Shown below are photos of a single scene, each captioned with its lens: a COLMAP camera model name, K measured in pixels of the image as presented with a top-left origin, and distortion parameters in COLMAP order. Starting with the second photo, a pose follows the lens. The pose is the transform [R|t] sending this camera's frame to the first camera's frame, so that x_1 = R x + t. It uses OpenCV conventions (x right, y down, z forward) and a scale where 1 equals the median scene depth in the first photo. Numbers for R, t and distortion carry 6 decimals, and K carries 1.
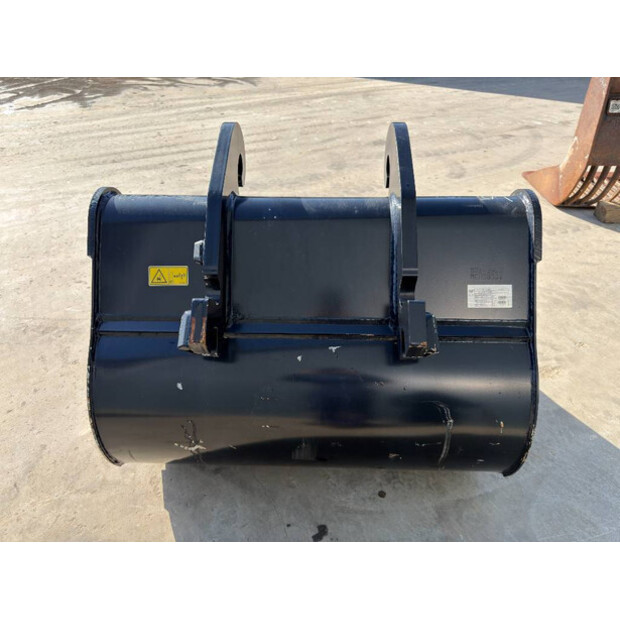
lens RADIAL K [[432.4, 0, 310.0], [0, 432.4, 310.0], [0, 0, 1]] dist [-0.005158, -0.007598]
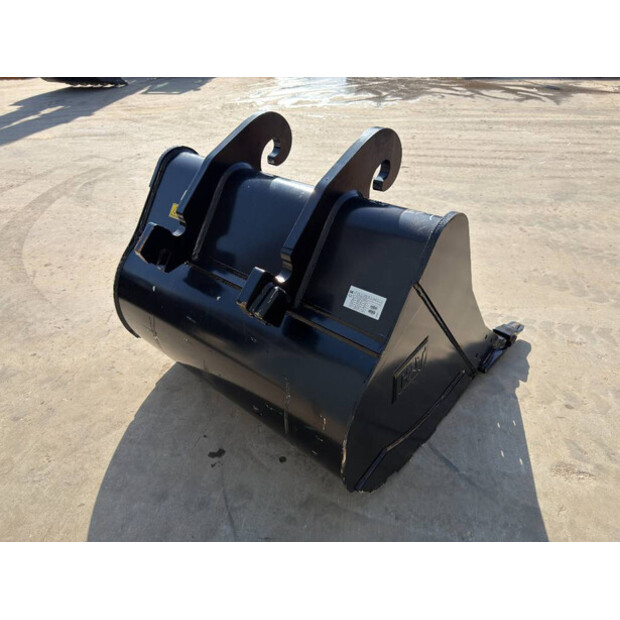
lens RADIAL K [[432.4, 0, 310.0], [0, 432.4, 310.0], [0, 0, 1]] dist [-0.005158, -0.007598]
pose [[0.778188, 0.341460, -0.527094, 0.482644], [-0.351812, 0.932247, 0.084519, -0.031303], [0.520242, 0.119667, 0.845593, 0.048304]]
